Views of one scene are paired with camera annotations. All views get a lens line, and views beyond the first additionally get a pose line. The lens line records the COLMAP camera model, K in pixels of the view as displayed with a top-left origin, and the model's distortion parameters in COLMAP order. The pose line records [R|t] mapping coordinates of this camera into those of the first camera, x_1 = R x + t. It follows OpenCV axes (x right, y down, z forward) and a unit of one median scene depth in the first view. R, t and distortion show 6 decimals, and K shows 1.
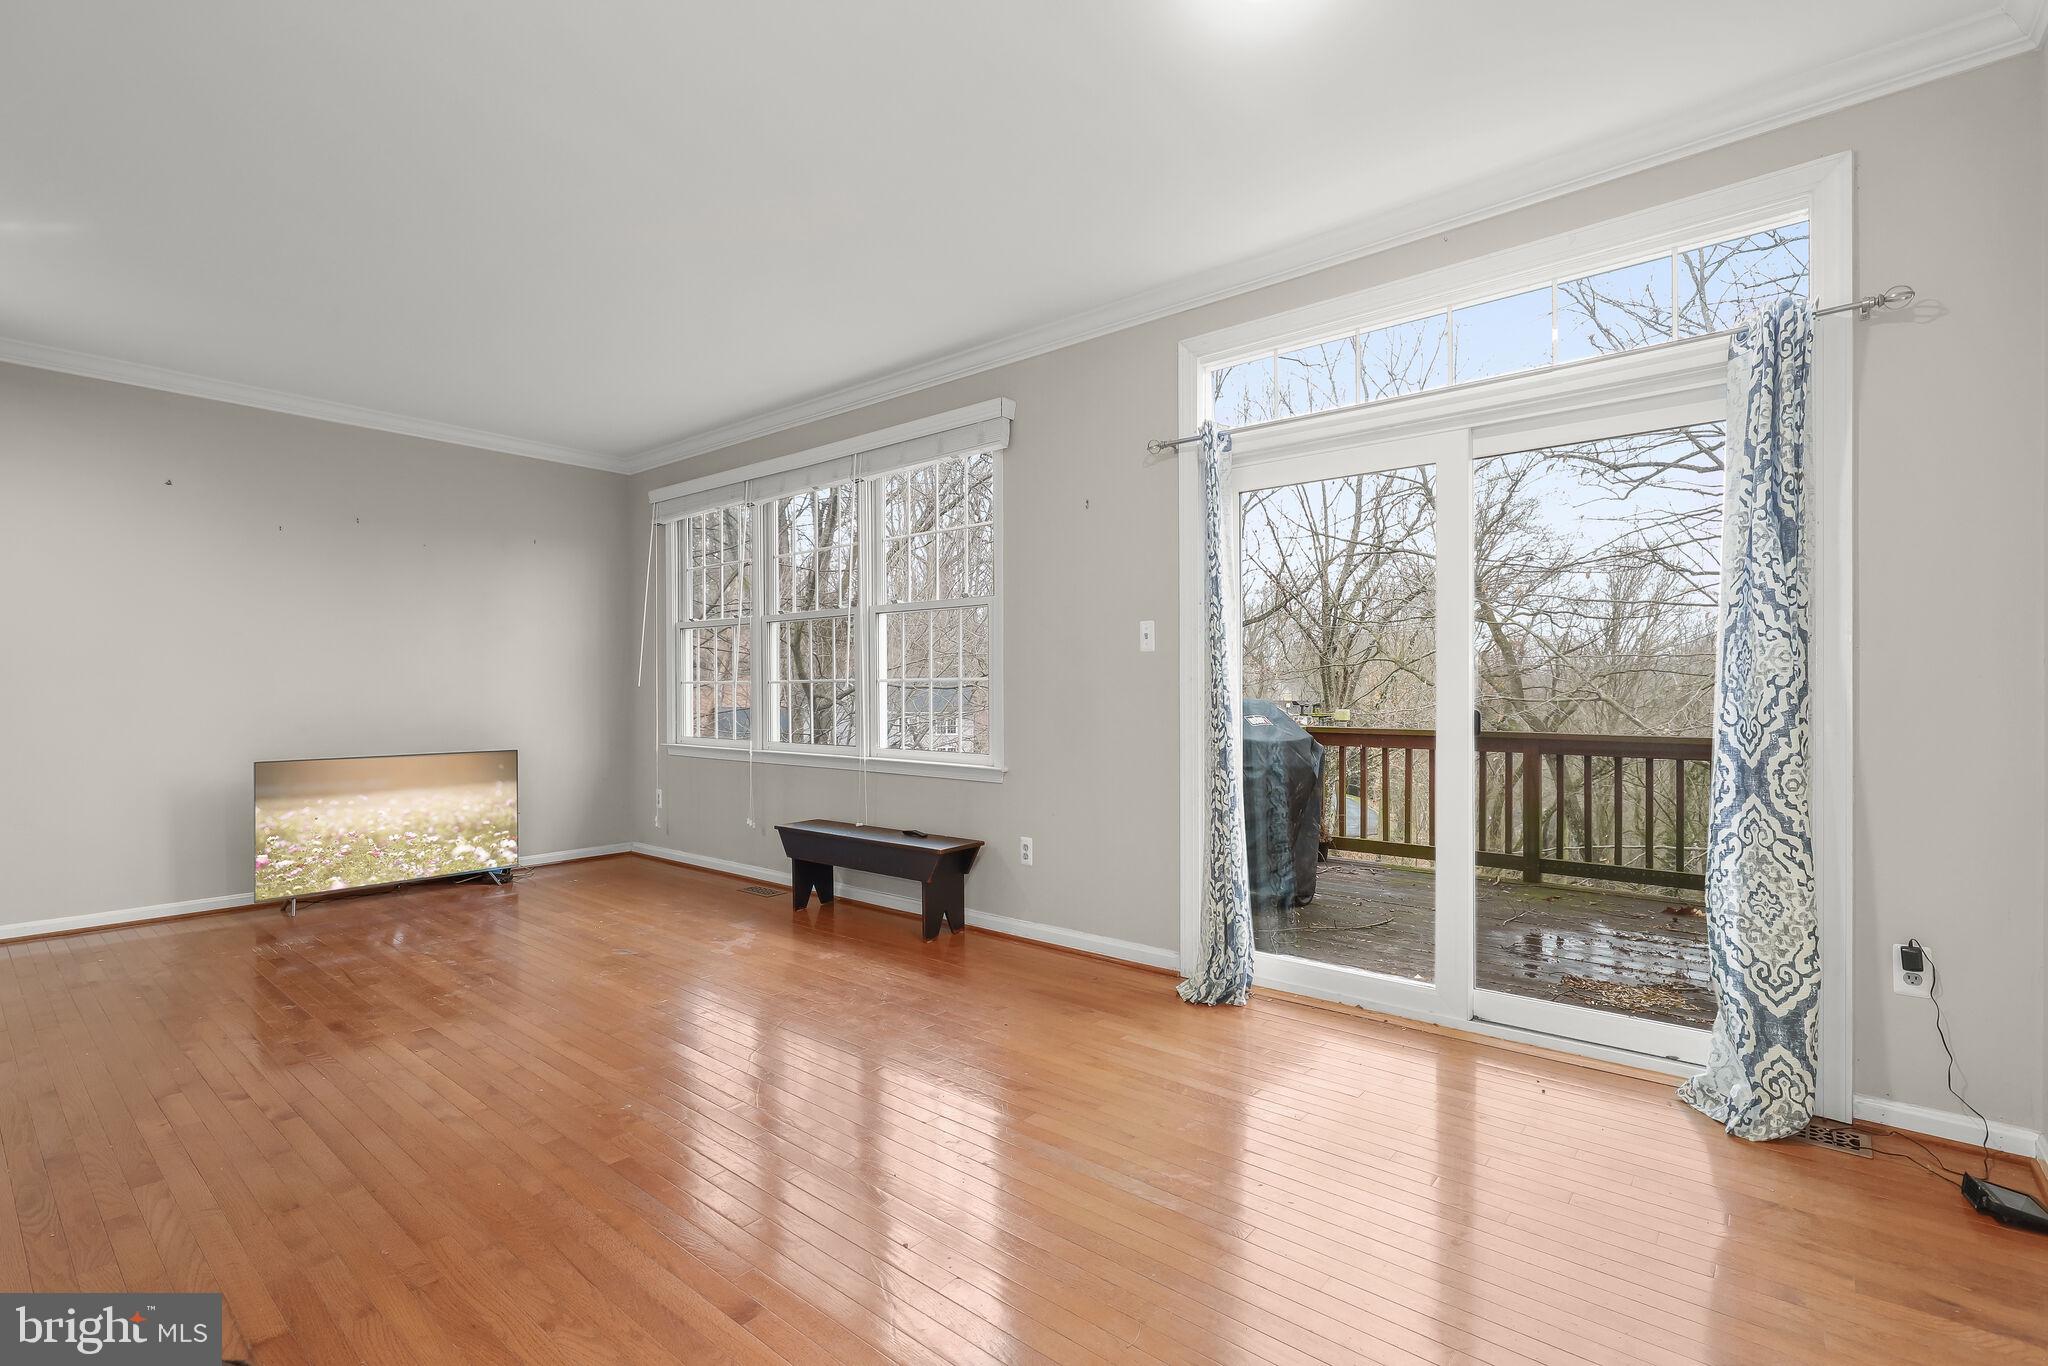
lens RADIAL K [[937.0, 0, 1030.4], [0, 937.0, 685.9], [0, 0, 1]] dist [0.002028, -0.000523]
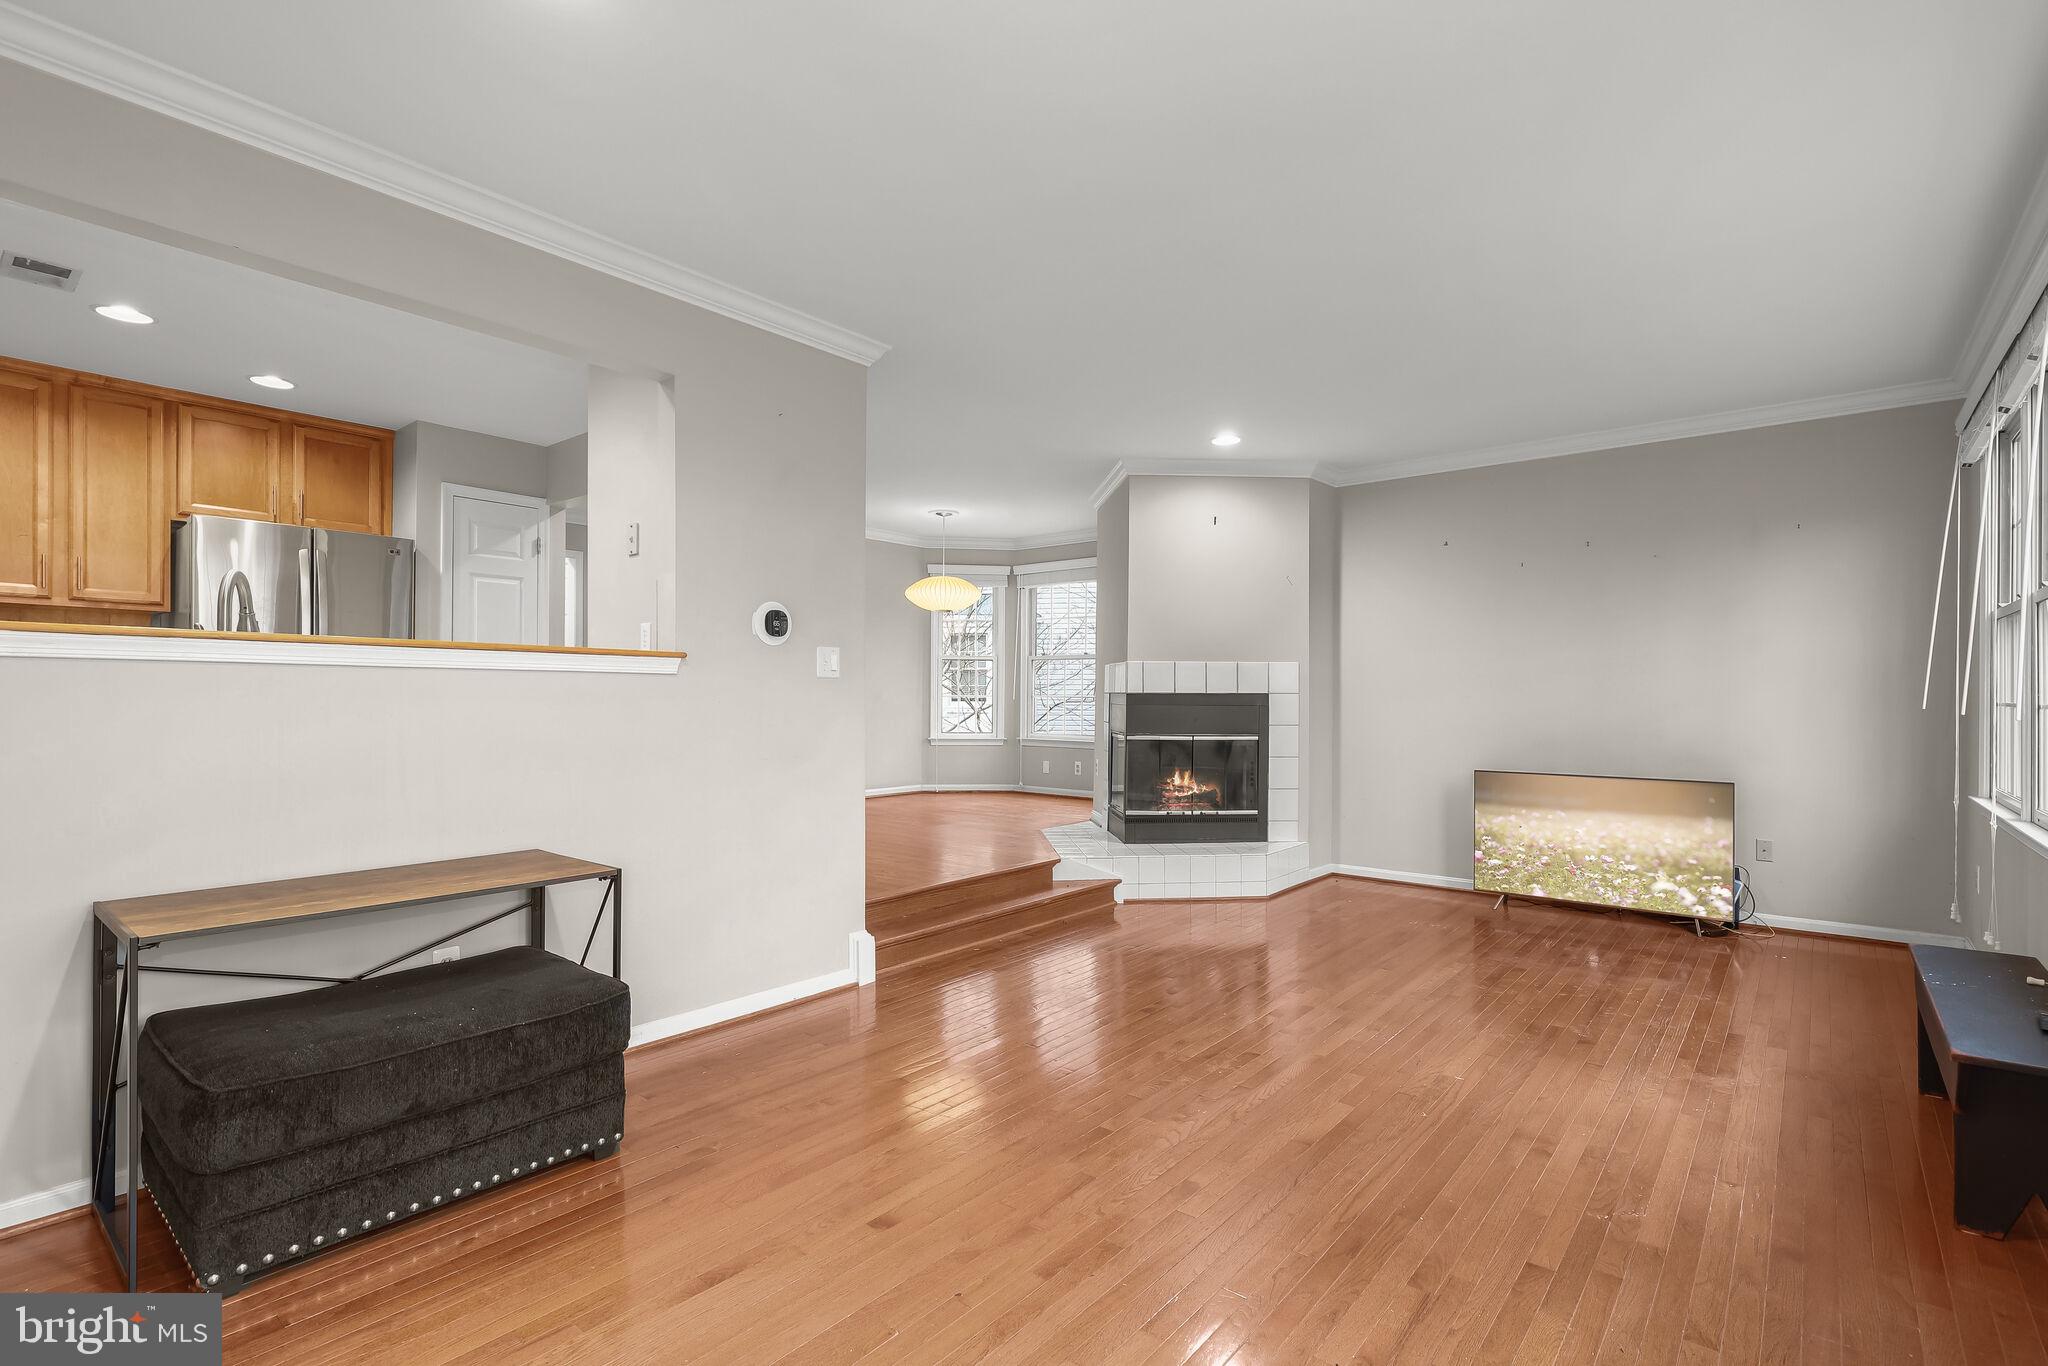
lens RADIAL K [[937.0, 0, 1029.7], [0, 937.0, 696.4], [0, 0, 1]] dist [0.002028, -0.000523]
pose [[-0.000806, 0.001804, -0.999998, 0.345261], [0.002349, 0.999996, 0.001802, -0.014824], [0.999997, -0.002348, -0.000811, 0.434358]]
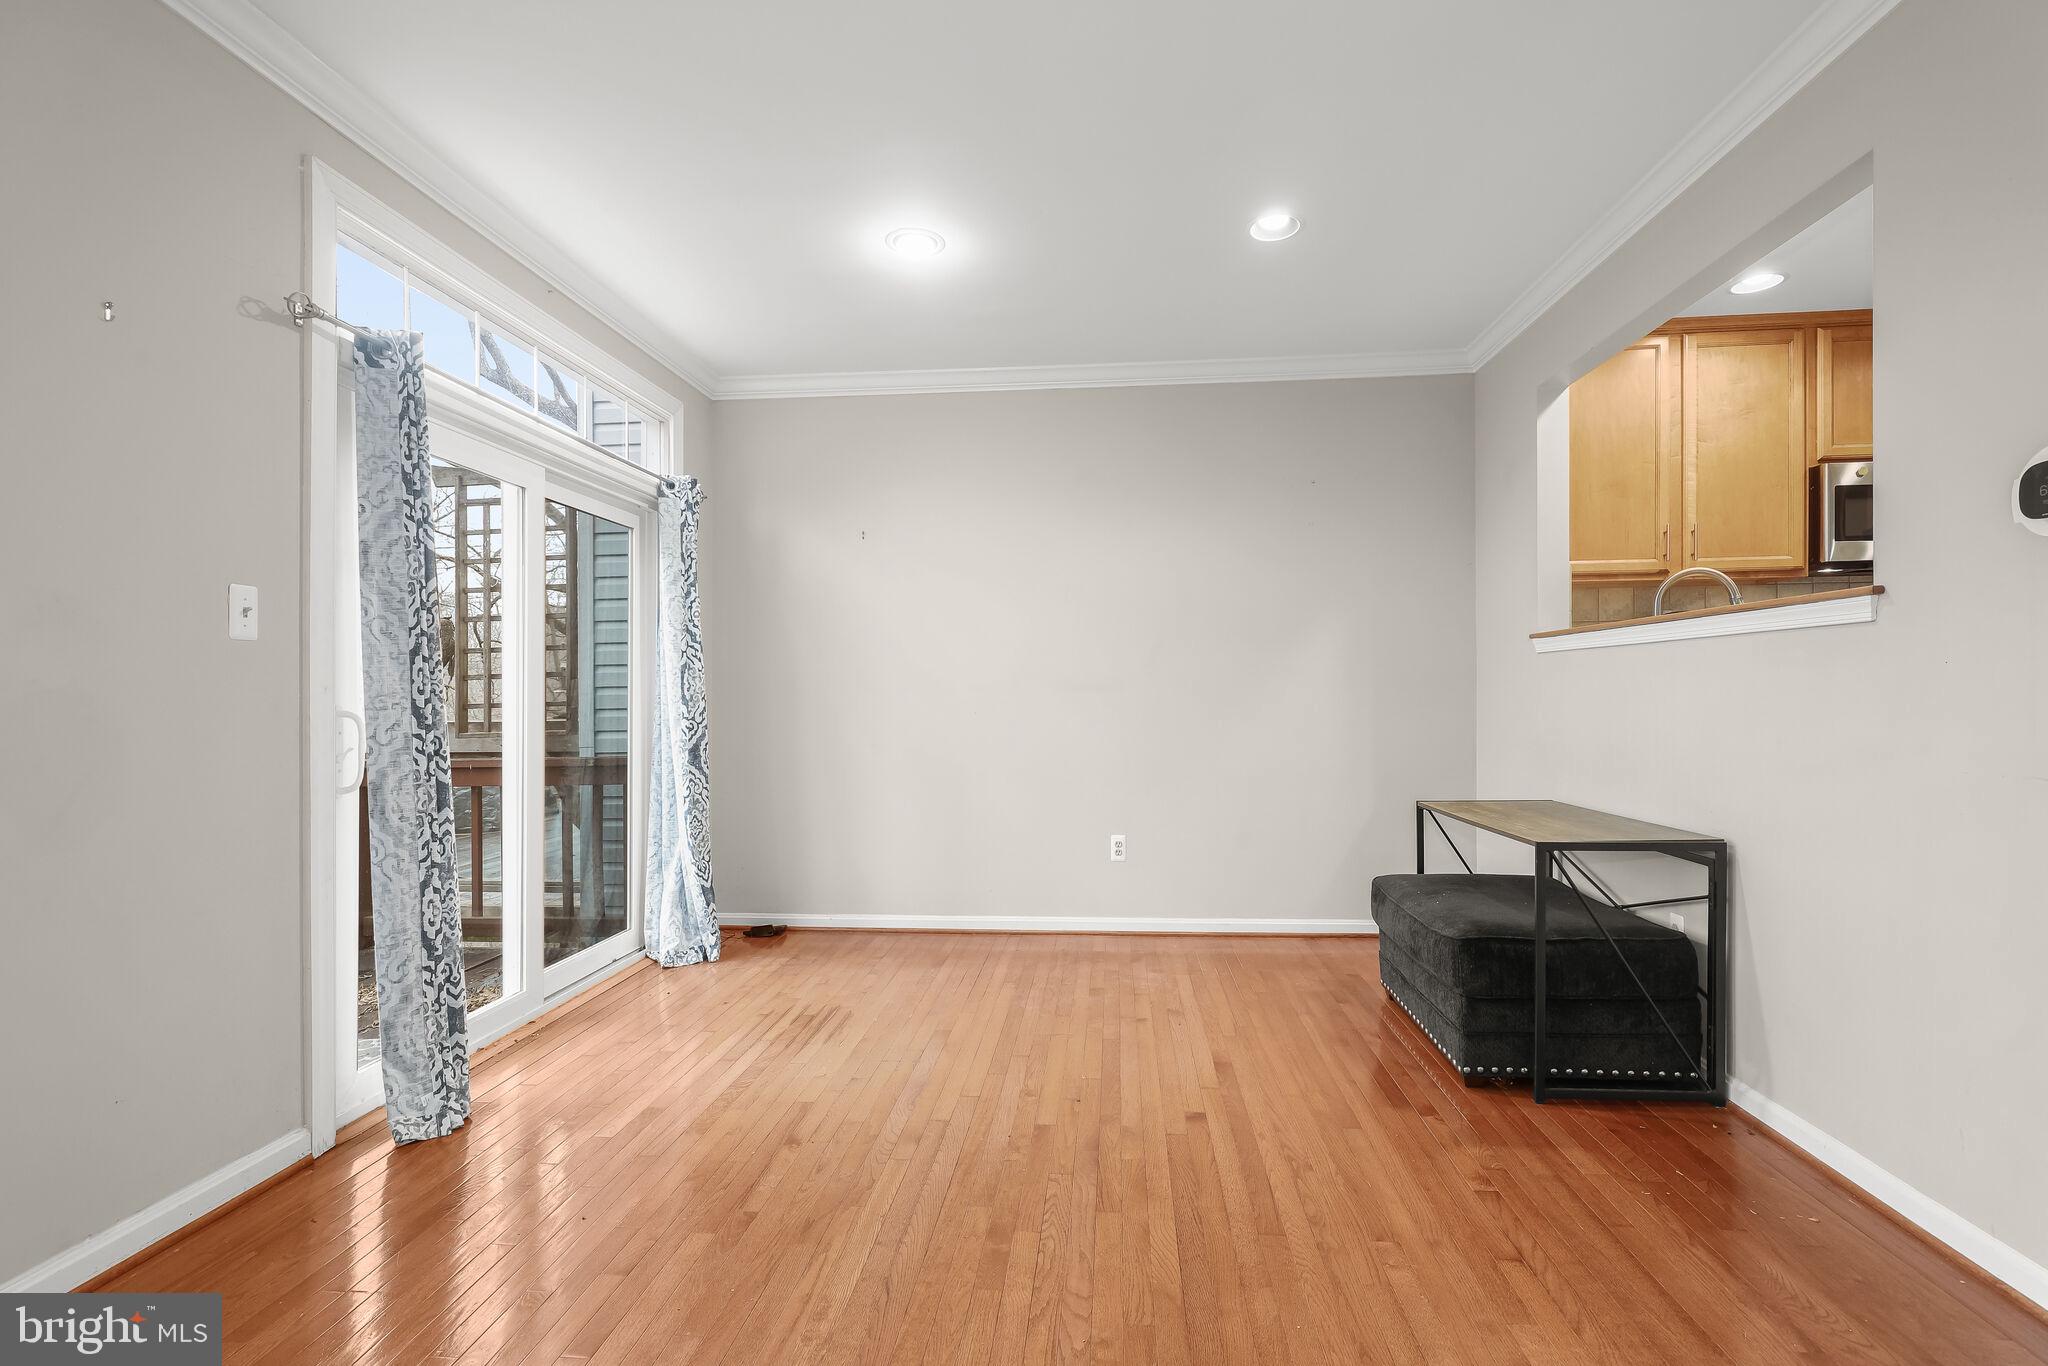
lens RADIAL K [[937.0, 0, 1041.7], [0, 937.0, 690.9], [0, 0, 1]] dist [0.002028, -0.000523]
pose [[-0.580161, 0.012807, 0.814401, -0.495584], [0.007187, 0.999918, -0.010605, 0.003448], [-0.814470, -0.000299, -0.580205, 0.742937]]
